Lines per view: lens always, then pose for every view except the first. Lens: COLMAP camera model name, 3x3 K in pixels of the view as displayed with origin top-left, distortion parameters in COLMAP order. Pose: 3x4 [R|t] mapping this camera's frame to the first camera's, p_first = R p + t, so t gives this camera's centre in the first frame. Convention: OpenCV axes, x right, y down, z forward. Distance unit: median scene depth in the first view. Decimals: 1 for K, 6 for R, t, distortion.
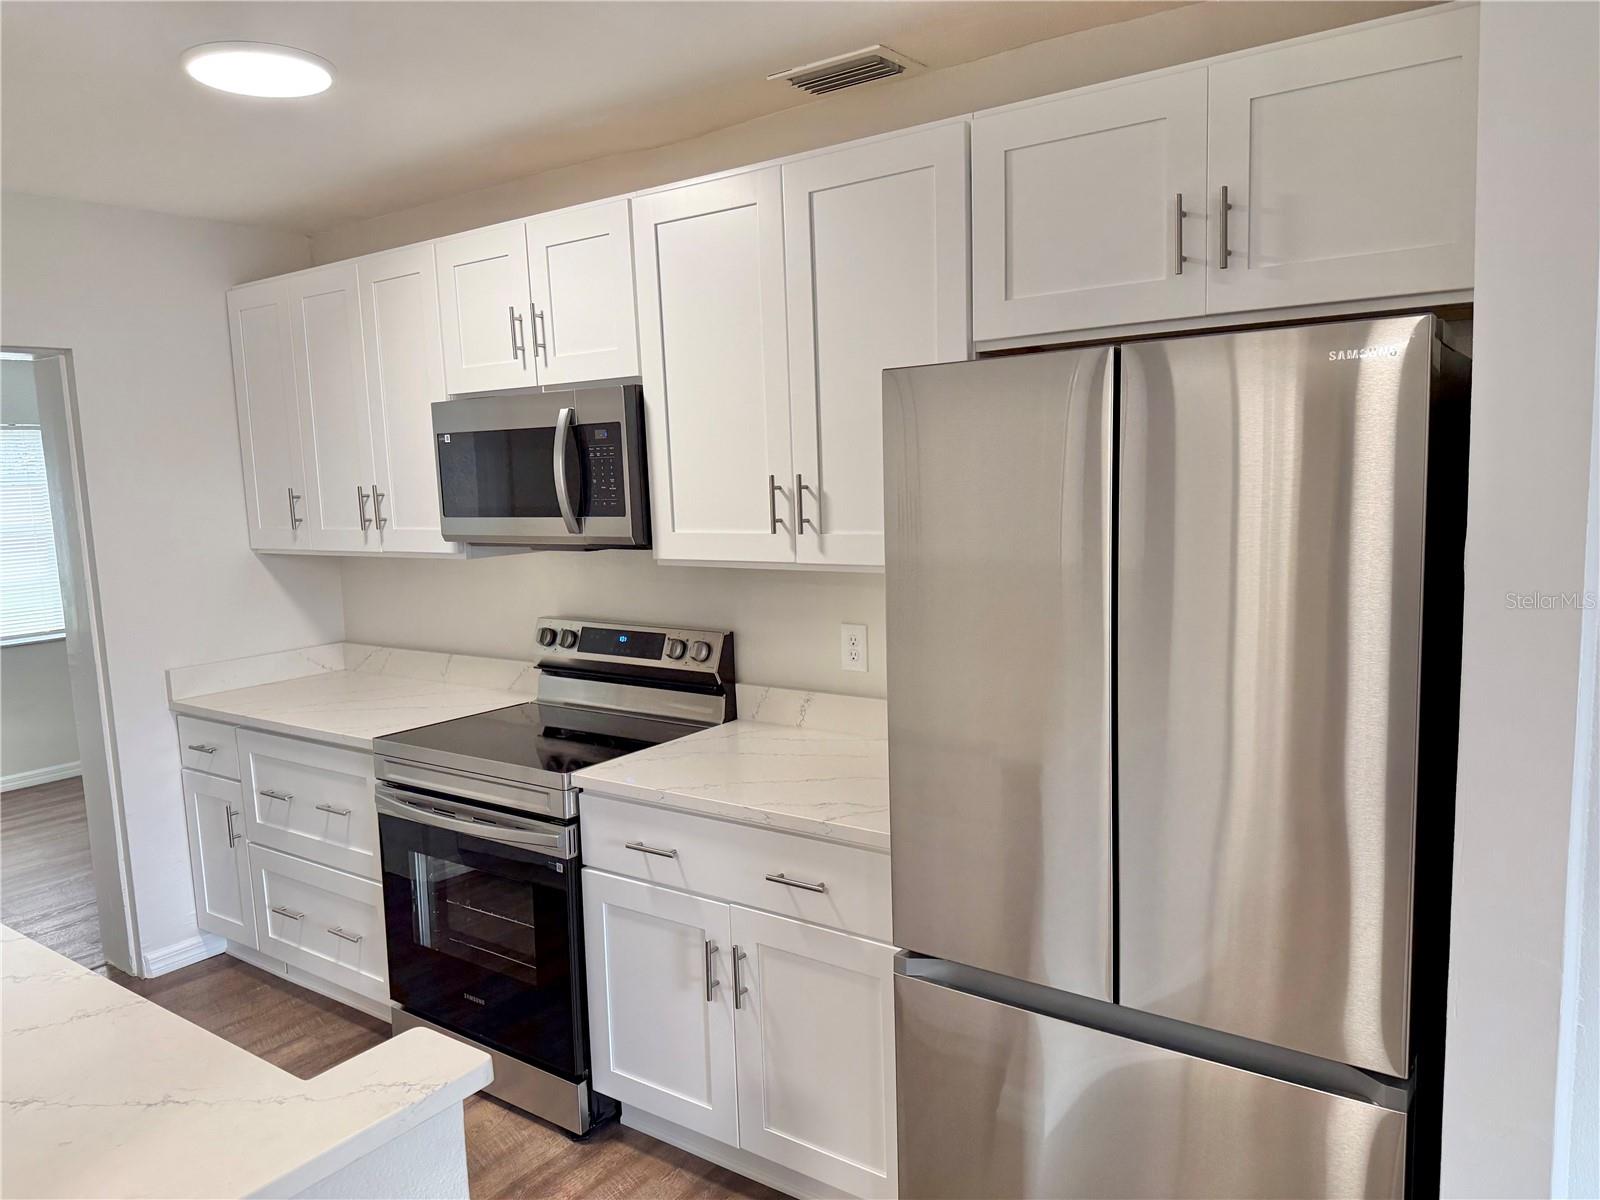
lens RADIAL K [[1136.9, 0, 749.6], [0, 1136.9, 591.3], [0, 0, 1]] dist [0.058267, -0.014729]
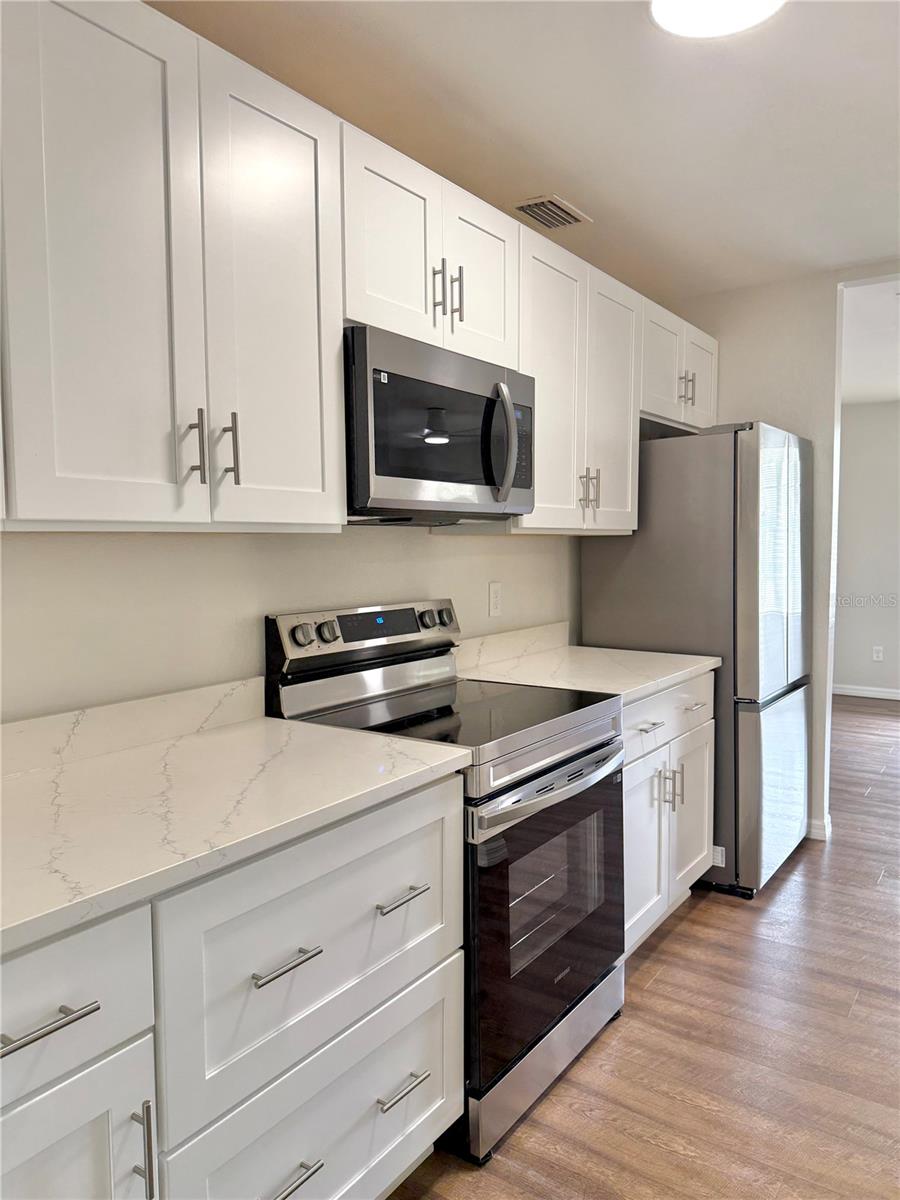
lens RADIAL K [[852.7, 0, 448.9], [0, 852.7, 595.5], [0, 0, 1]] dist [0.058267, -0.014729]
pose [[-0.031643, -0.020979, 0.999279, -0.851911], [0.126110, 0.991706, 0.024813, 0.009874], [-0.991511, 0.126804, -0.028734, 0.966395]]
